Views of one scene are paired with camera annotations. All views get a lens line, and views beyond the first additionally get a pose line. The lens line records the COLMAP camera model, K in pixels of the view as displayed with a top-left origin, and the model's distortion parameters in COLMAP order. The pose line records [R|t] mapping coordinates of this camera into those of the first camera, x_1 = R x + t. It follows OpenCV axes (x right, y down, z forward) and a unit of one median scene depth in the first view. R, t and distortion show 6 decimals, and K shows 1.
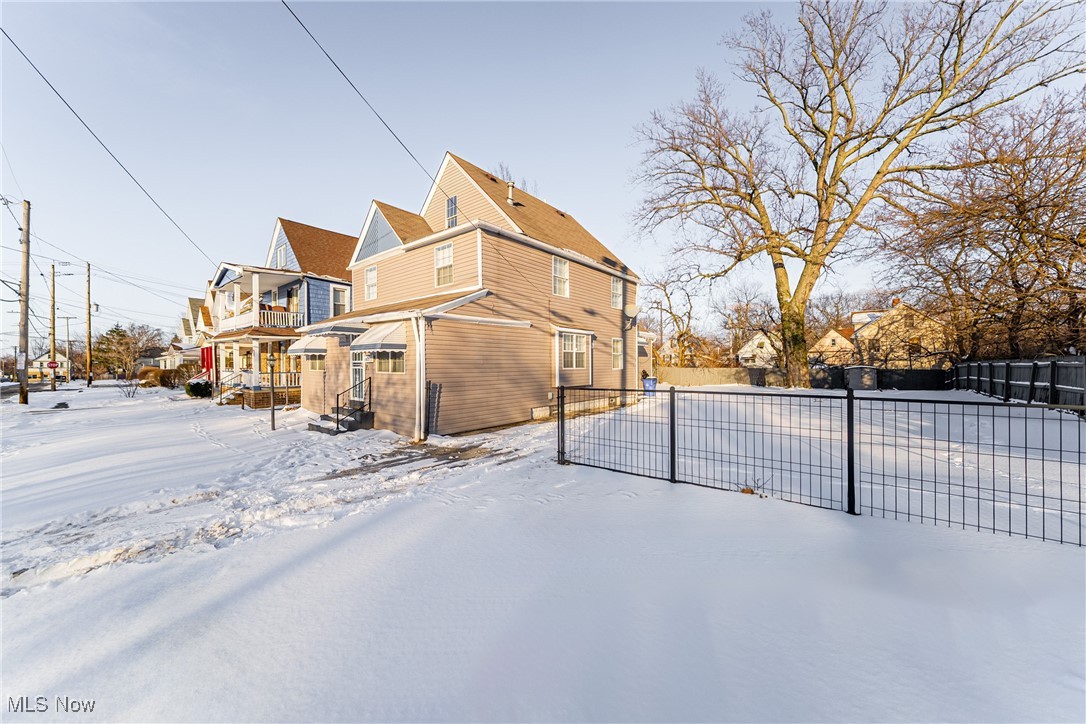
lens RADIAL K [[385.2, 0, 550.9], [0, 385.2, 363.1], [0, 0, 1]] dist [-0.002452, -0.000180]
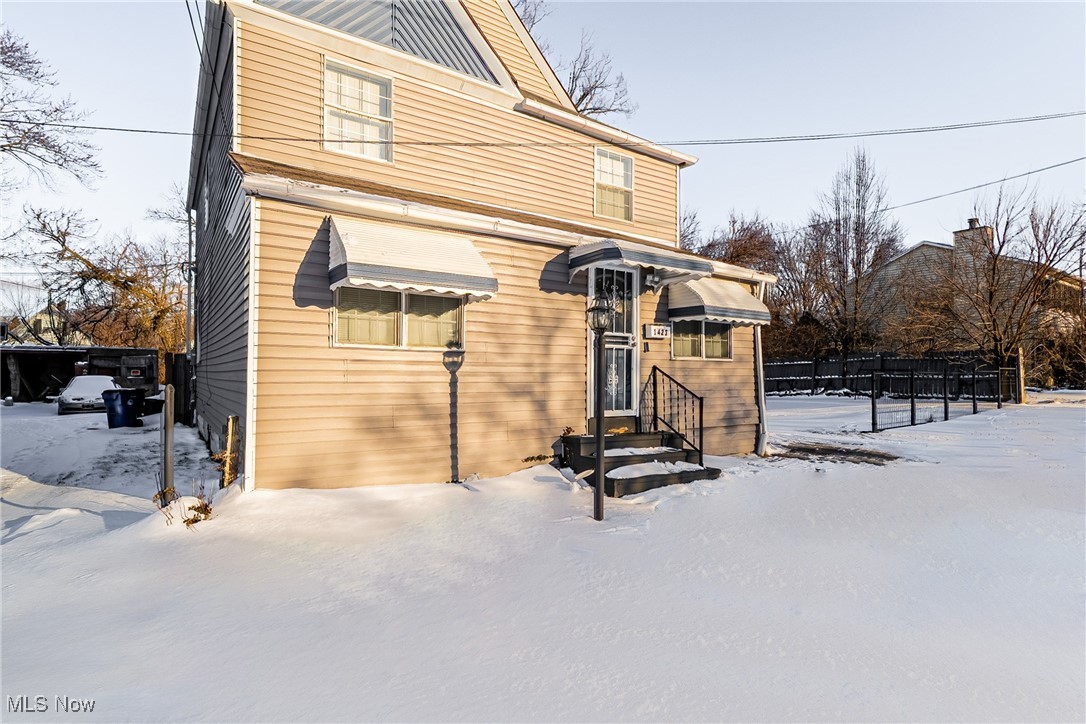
lens RADIAL K [[548.0, 0, 539.7], [0, 548.0, 366.4], [0, 0, 1]] dist [0.001488, 0.000033]
pose [[0.296580, 0.023367, 0.954722, -1.125394], [-0.016458, 0.999677, -0.019354, 0.053341], [-0.954866, -0.009973, 0.296868, 0.839385]]
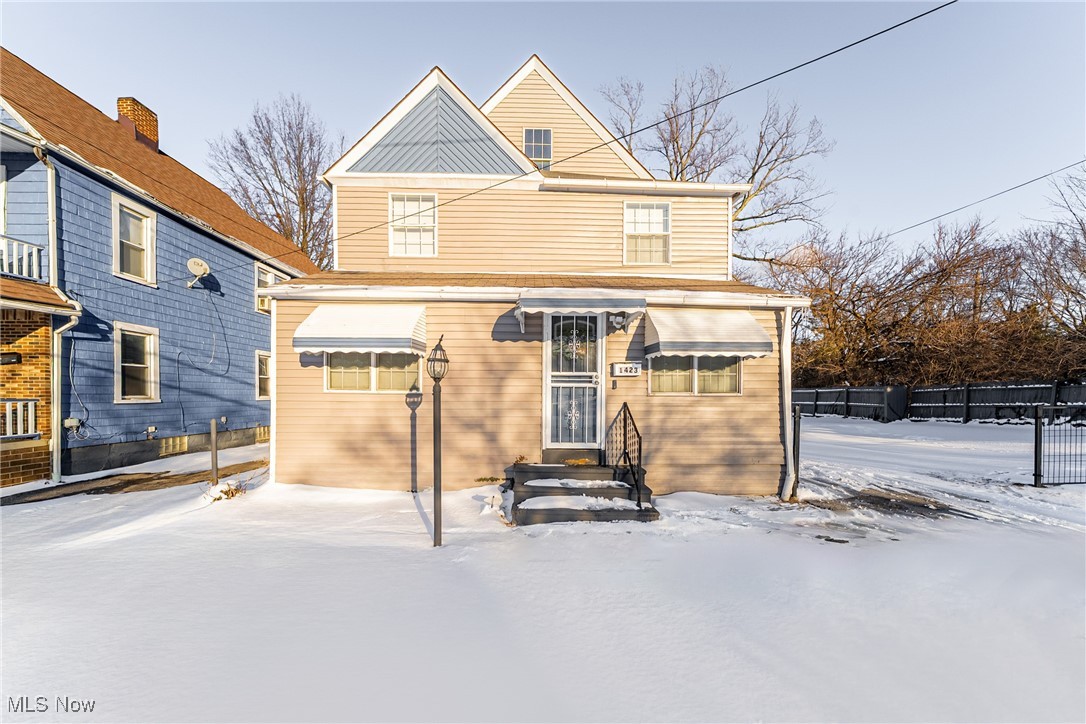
lens RADIAL K [[385.2, 0, 539.7], [0, 385.2, 398.2], [0, 0, 1]] dist [-0.002452, -0.000180]
pose [[0.761123, 0.001051, 0.648607, -0.843873], [-0.015639, 0.999738, 0.016732, 0.025431], [-0.648419, -0.022879, 0.760940, 0.597132]]
